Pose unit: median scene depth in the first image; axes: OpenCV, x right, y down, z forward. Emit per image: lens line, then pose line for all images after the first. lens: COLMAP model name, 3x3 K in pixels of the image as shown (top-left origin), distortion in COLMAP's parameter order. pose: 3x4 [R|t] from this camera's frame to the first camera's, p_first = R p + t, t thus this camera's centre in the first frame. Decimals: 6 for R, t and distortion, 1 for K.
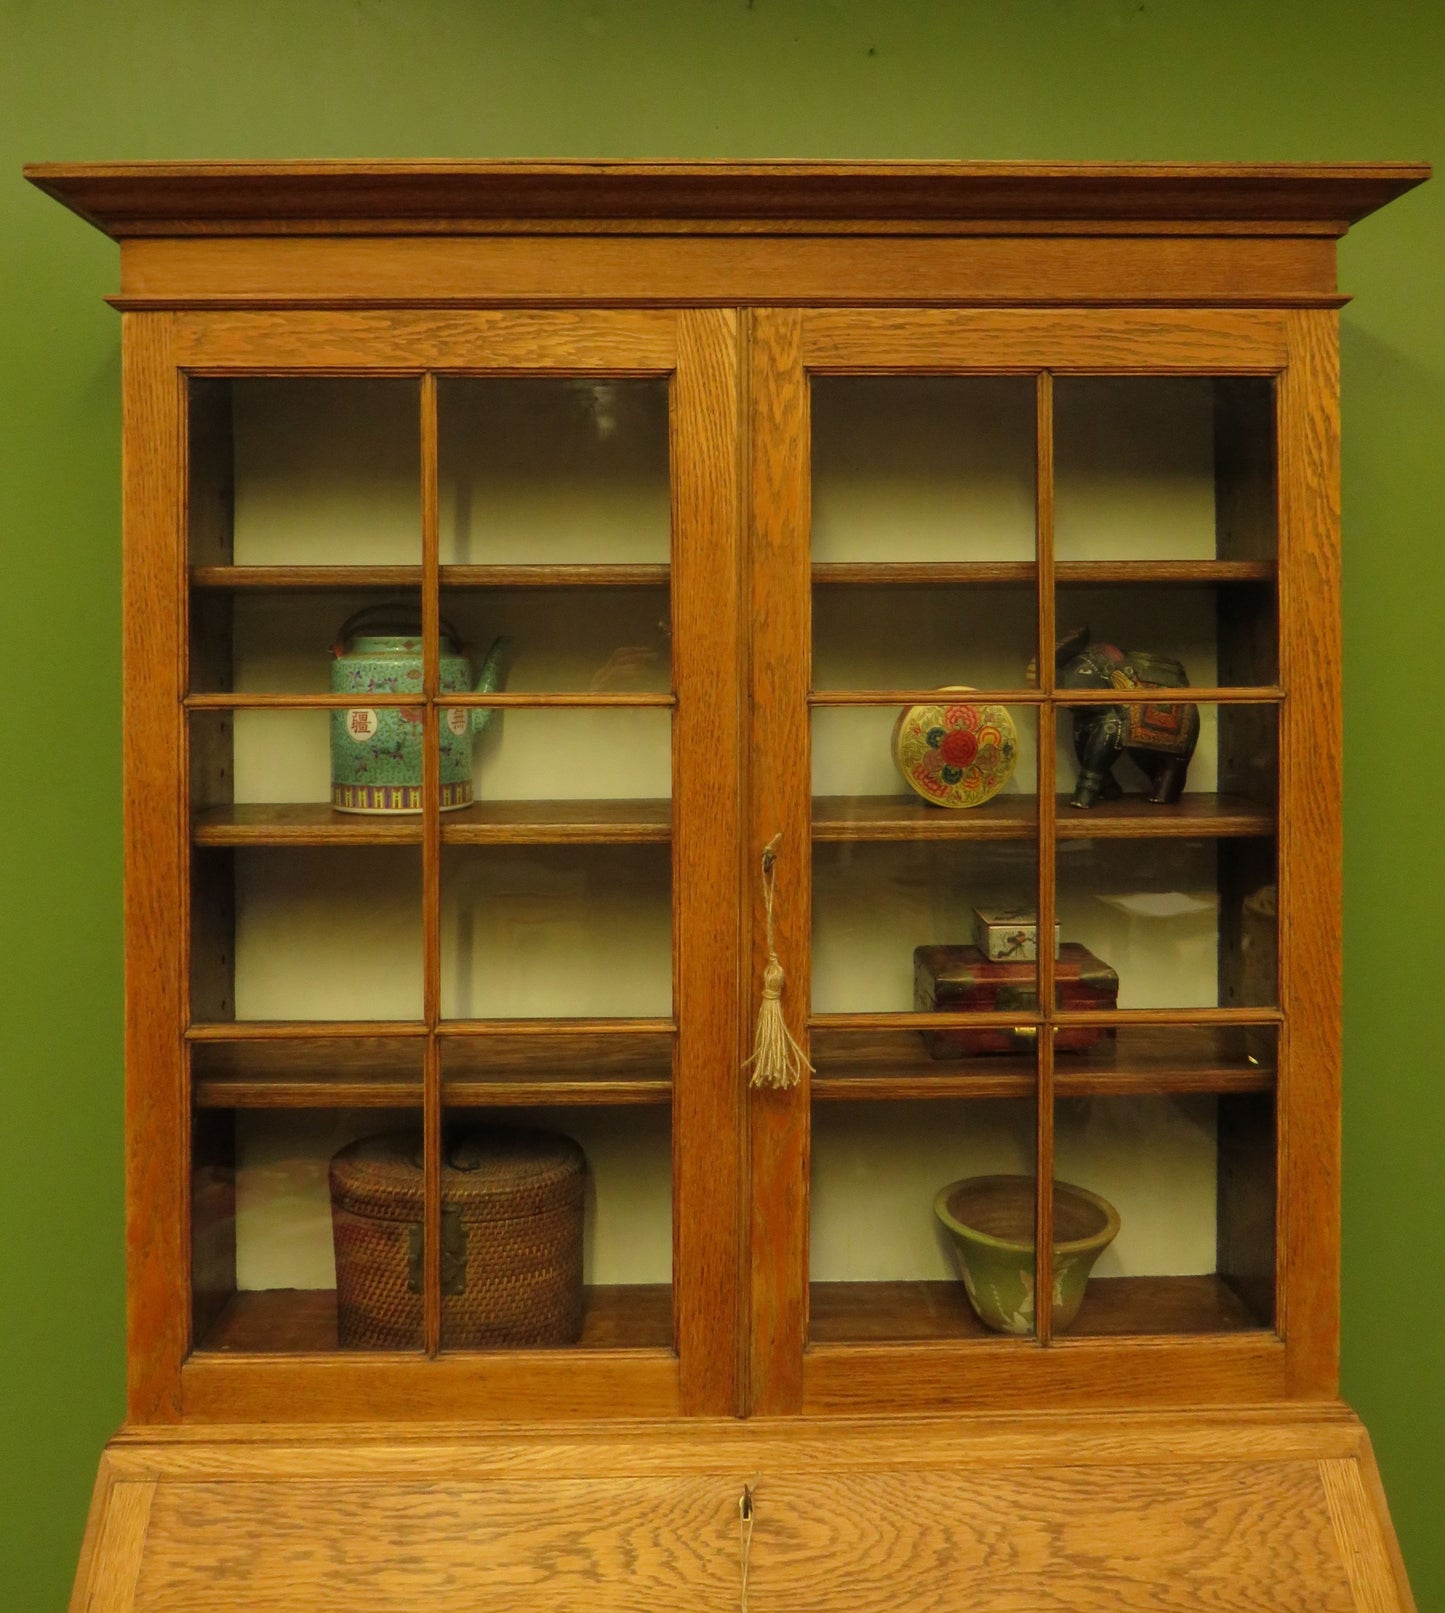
lens RADIAL K [[1300.9, 0, 724.7], [0, 1300.9, 649.4], [0, 0, 1]] dist [-0.055606, 0.025146]
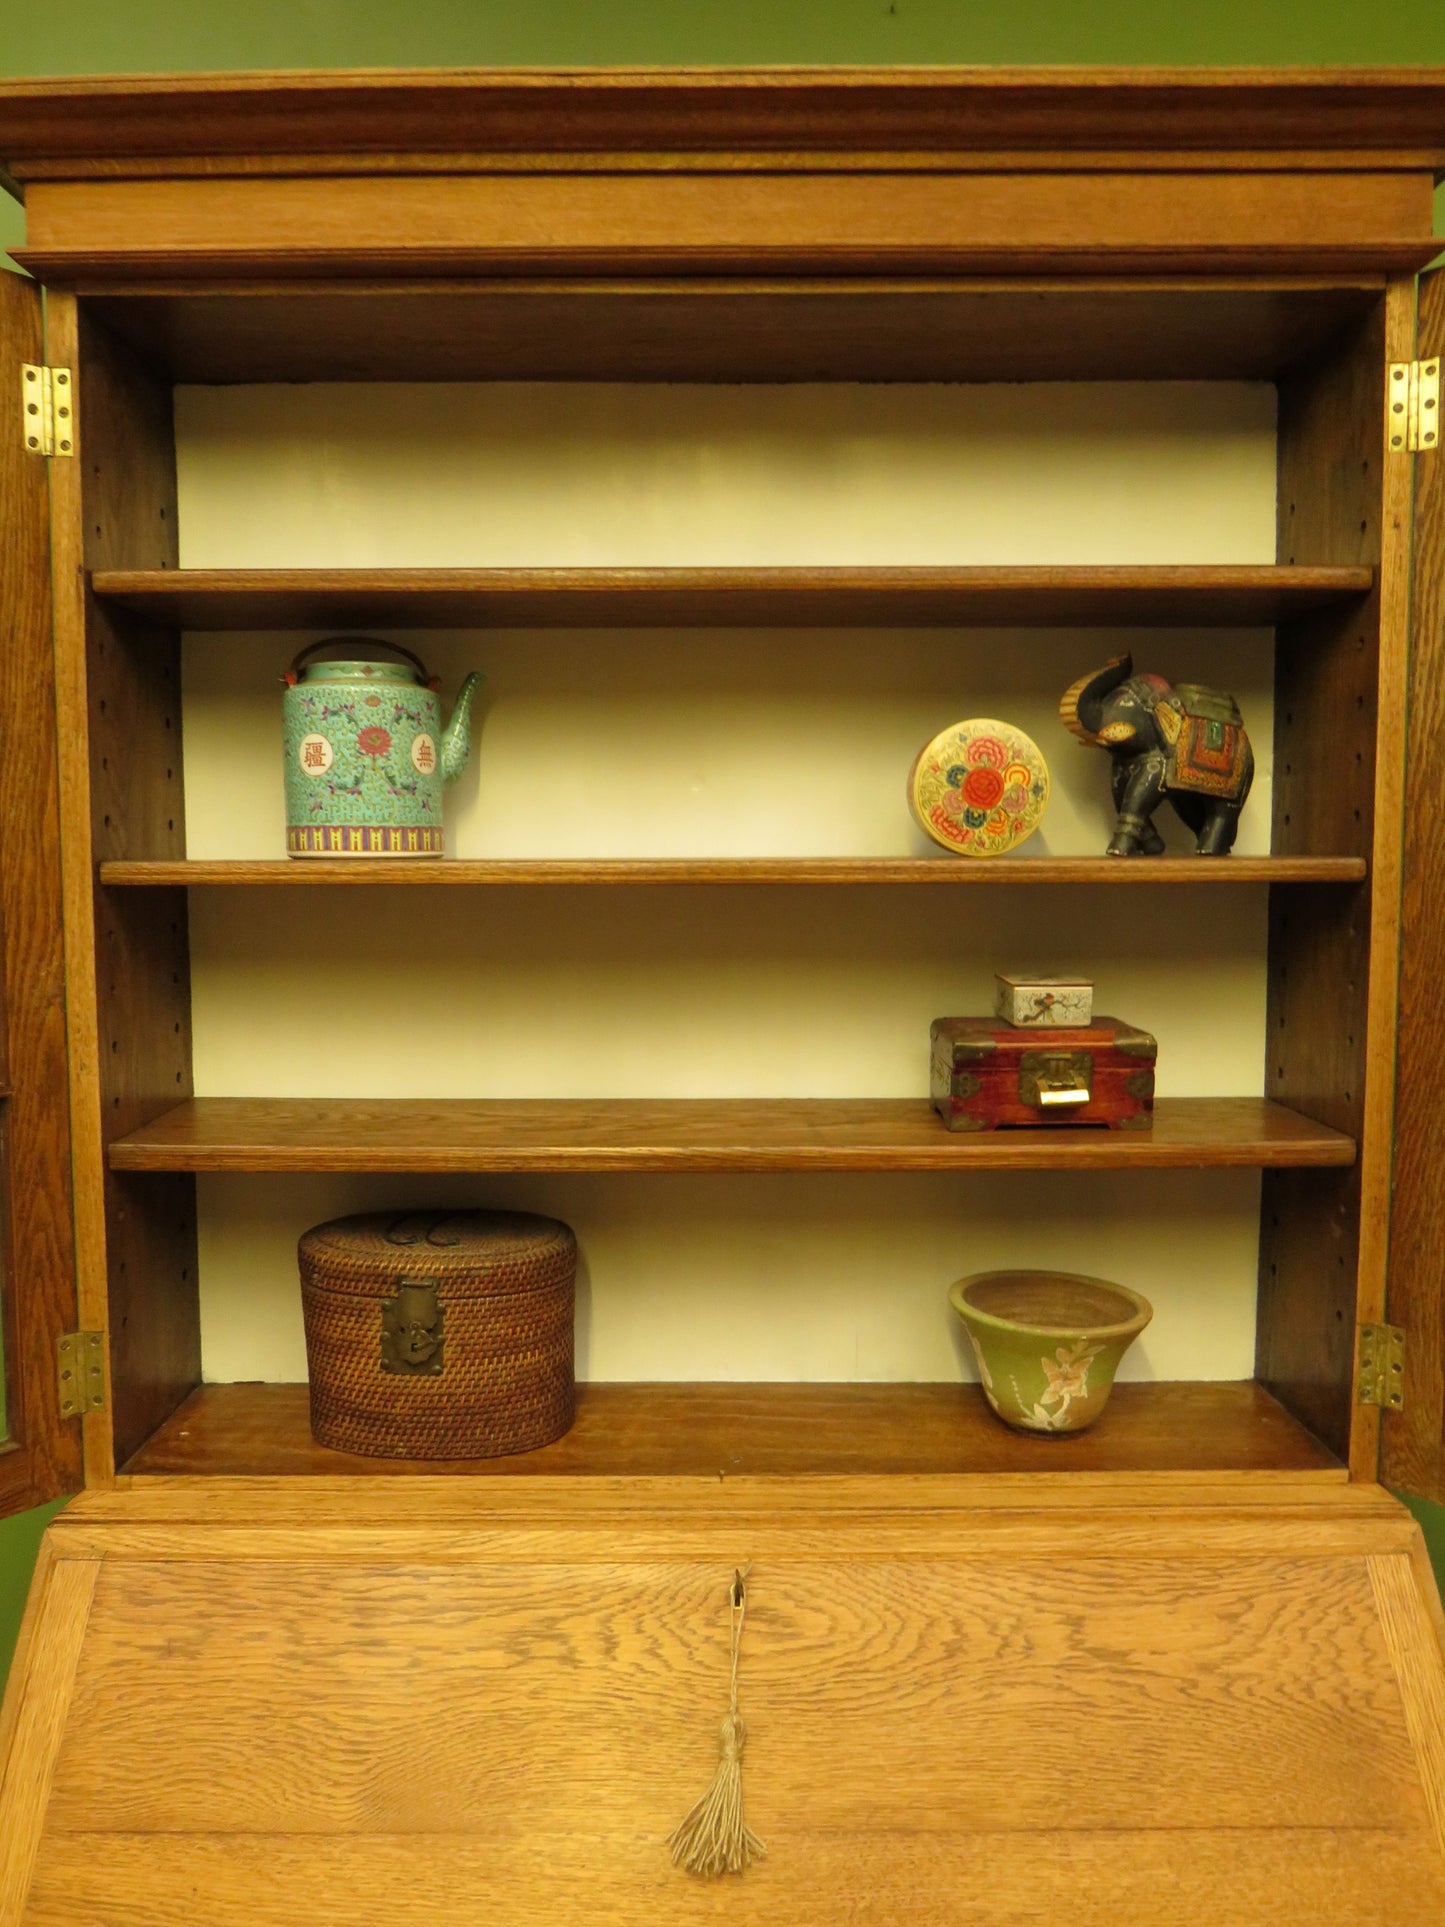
lens RADIAL K [[1321.6, 0, 724.6], [0, 1321.6, 946.2], [0, 0, 1]] dist [-0.049356, 0.022067]
pose [[0.999765, 0.002286, -0.021577, 0.026196], [-0.000592, 0.996939, 0.078177, 0.130836], [0.021689, -0.078145, 0.996706, 0.095938]]
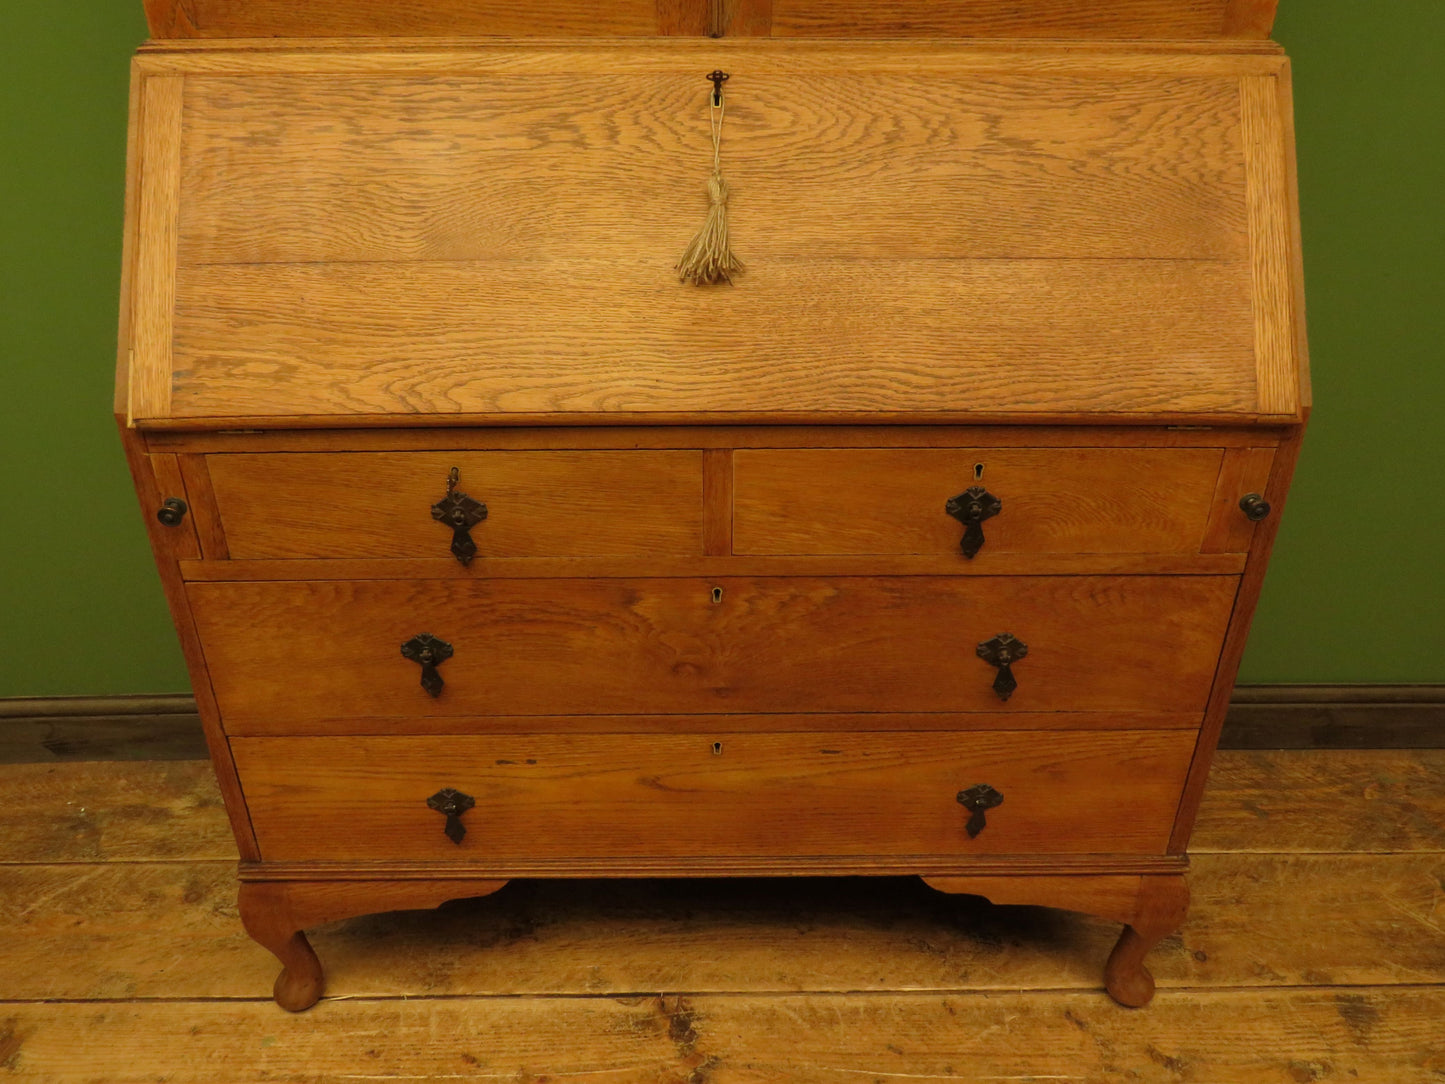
lens RADIAL K [[1152.3, 0, 736.1], [0, 1152.3, 525.9], [0, 0, 1]] dist [-0.025214, -0.007187]
pose [[0.999958, 0.008111, -0.004322, 0.039887], [-0.004410, 0.836065, 0.548613, 0.426929], [0.008063, -0.548571, 0.836065, -0.041418]]
